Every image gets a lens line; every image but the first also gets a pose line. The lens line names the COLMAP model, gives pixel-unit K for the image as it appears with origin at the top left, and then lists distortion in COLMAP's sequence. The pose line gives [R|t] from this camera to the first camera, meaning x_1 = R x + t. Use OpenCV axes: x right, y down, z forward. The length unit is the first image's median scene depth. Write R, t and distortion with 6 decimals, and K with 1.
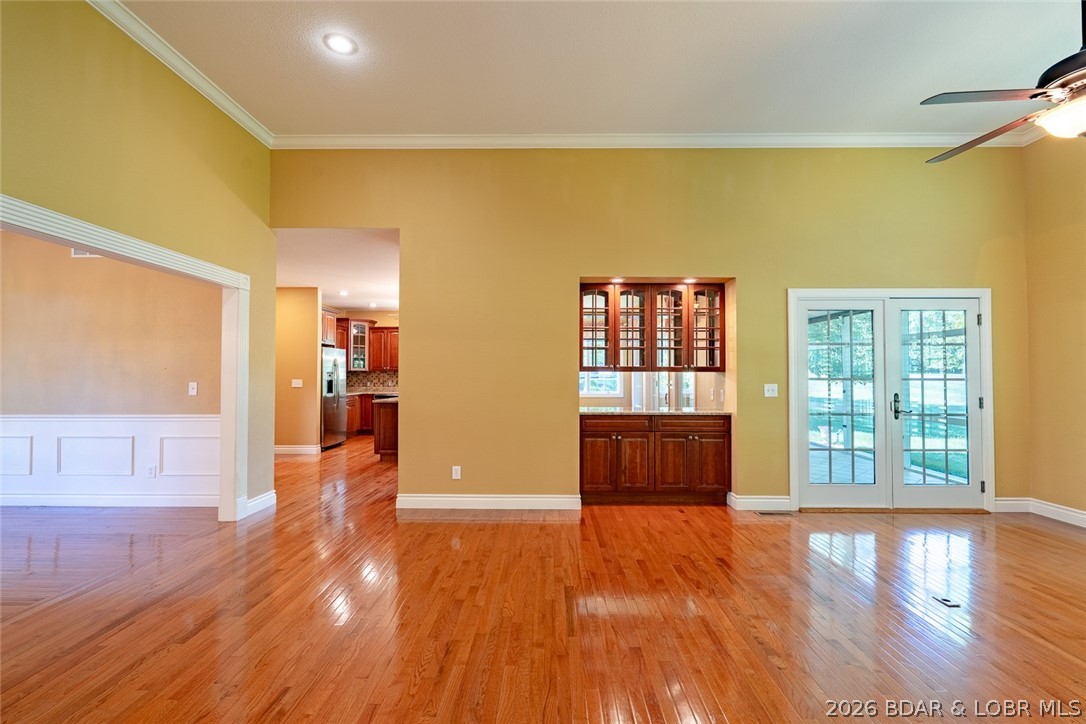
lens RADIAL K [[481.3, 0, 542.9], [0, 481.3, 363.4], [0, 0, 1]] dist [-0.001147, 0.000130]
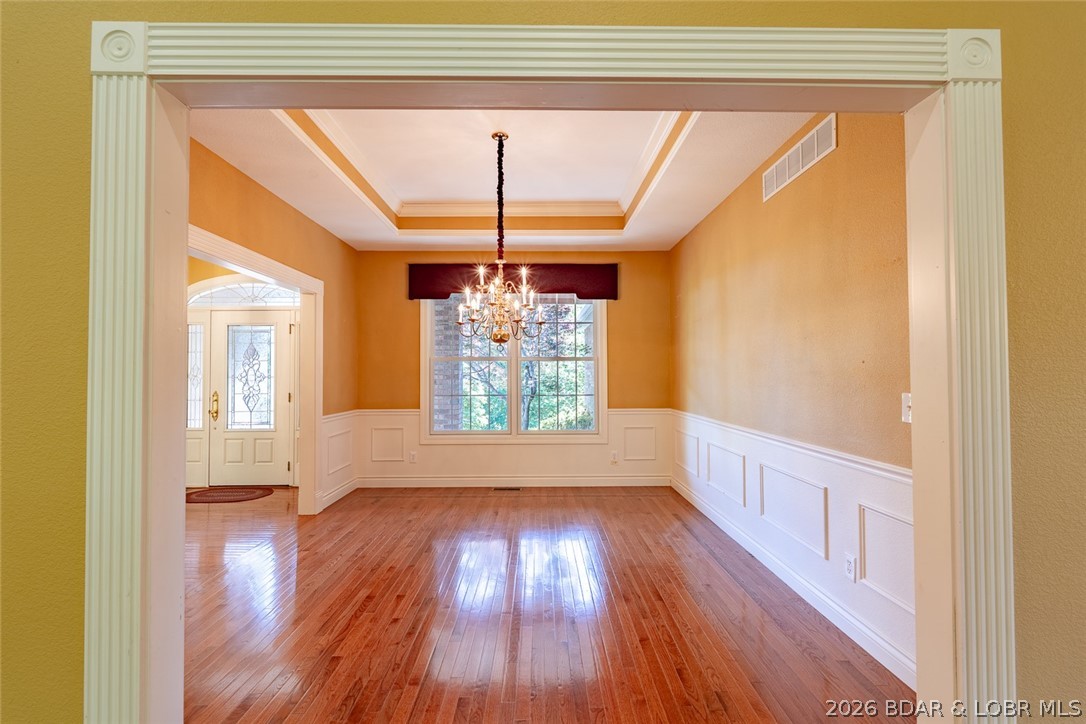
lens RADIAL K [[481.3, 0, 542.9], [0, 481.3, 363.4], [0, 0, 1]] dist [-0.001147, 0.000130]
pose [[0.026268, -0.024330, -0.999359, -0.314974], [0.028669, 0.999311, -0.023576, 0.014555], [0.999244, -0.028031, 0.026947, 0.671135]]
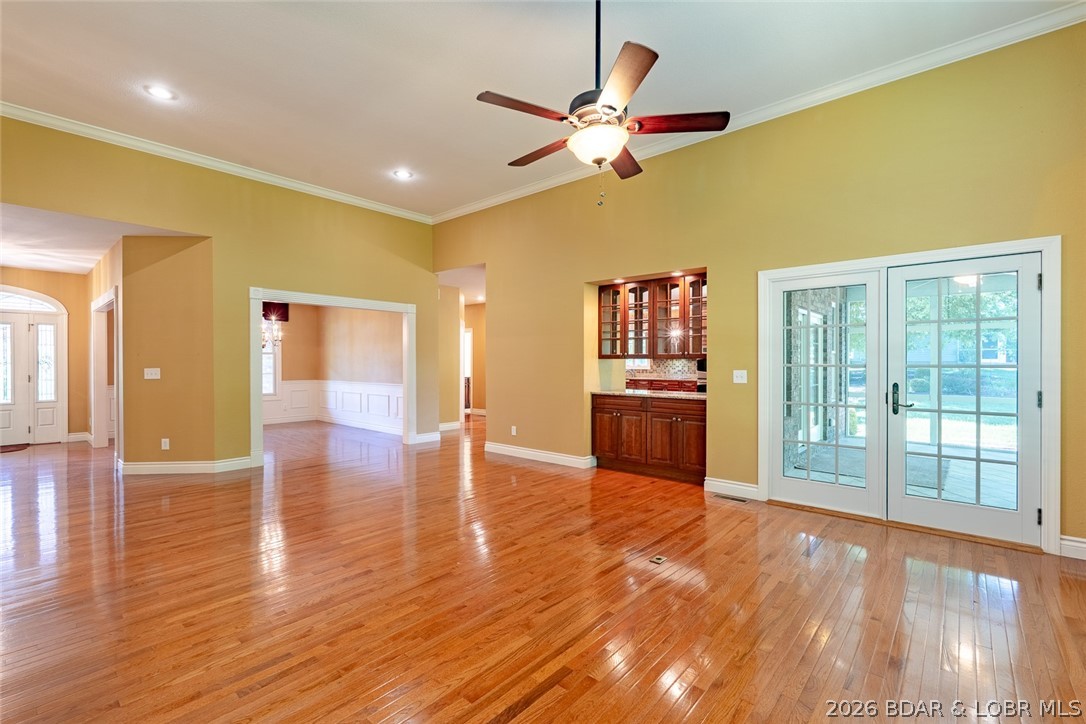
lens RADIAL K [[481.3, 0, 542.9], [0, 481.3, 363.4], [0, 0, 1]] dist [-0.001147, 0.000130]
pose [[0.759358, -0.000186, -0.650673, 0.802480], [0.016987, 0.999665, 0.019539, 0.002173], [0.650452, -0.025890, 0.759106, -0.016098]]
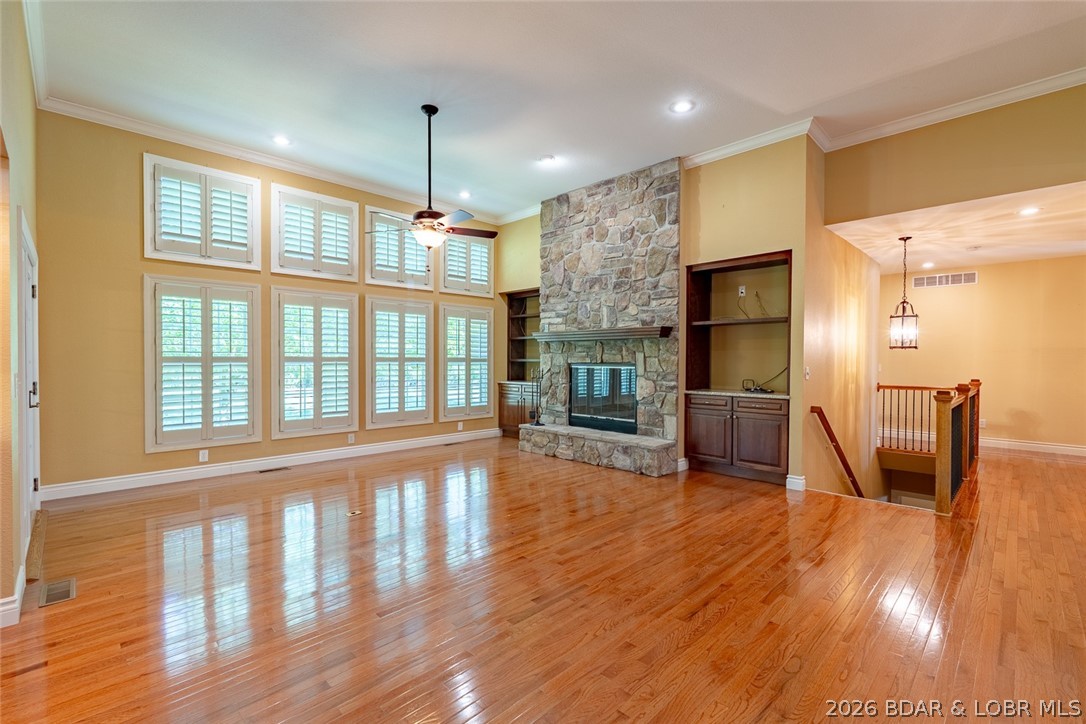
lens RADIAL K [[481.3, 0, 542.9], [0, 481.3, 363.4], [0, 0, 1]] dist [-0.001147, 0.000130]
pose [[-0.714936, -0.012992, 0.699069, -0.338802], [-0.022039, 0.999749, -0.003959, 0.019294], [-0.698842, -0.018238, -0.715044, 0.963404]]
